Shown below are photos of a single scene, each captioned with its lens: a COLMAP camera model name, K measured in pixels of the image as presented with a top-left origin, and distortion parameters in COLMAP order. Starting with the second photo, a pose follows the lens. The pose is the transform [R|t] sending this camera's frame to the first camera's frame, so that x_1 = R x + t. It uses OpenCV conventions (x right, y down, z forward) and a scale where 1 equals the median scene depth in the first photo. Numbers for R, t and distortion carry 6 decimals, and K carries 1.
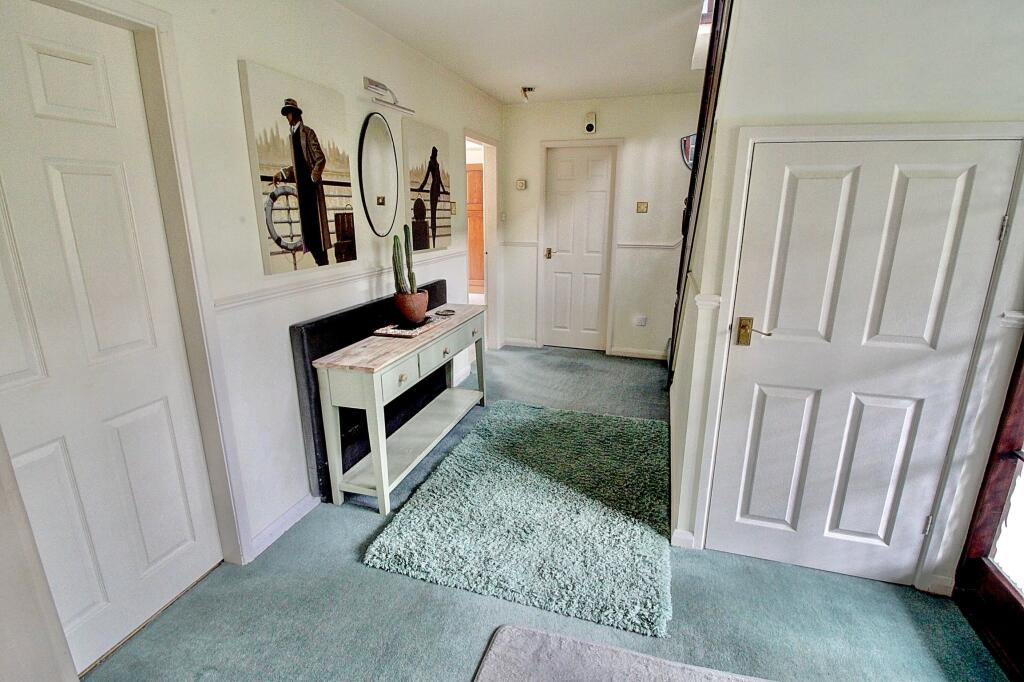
lens RADIAL K [[476.6, 0, 506.5], [0, 476.6, 334.1], [0, 0, 1]] dist [0.000199, -0.011560]
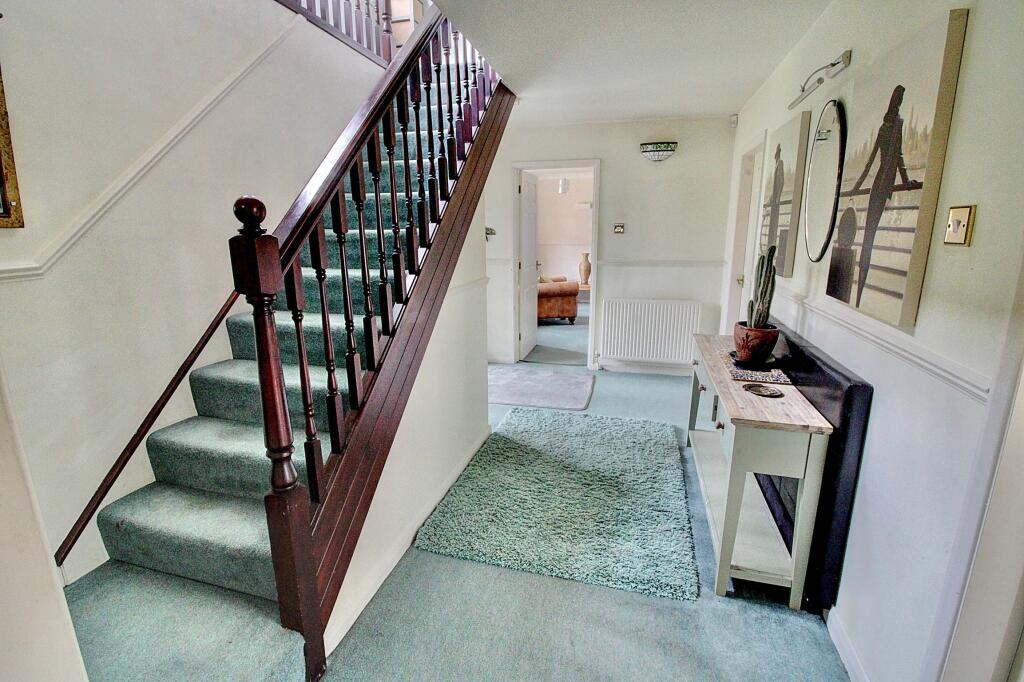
lens RADIAL K [[476.6, 0, 506.5], [0, 476.6, 334.1], [0, 0, 1]] dist [0.000199, -0.011560]
pose [[-0.999314, 0.014525, -0.034077, 0.223696], [-0.002884, 0.886623, 0.462484, -0.388613], [0.036931, 0.462265, -0.885972, 1.467555]]
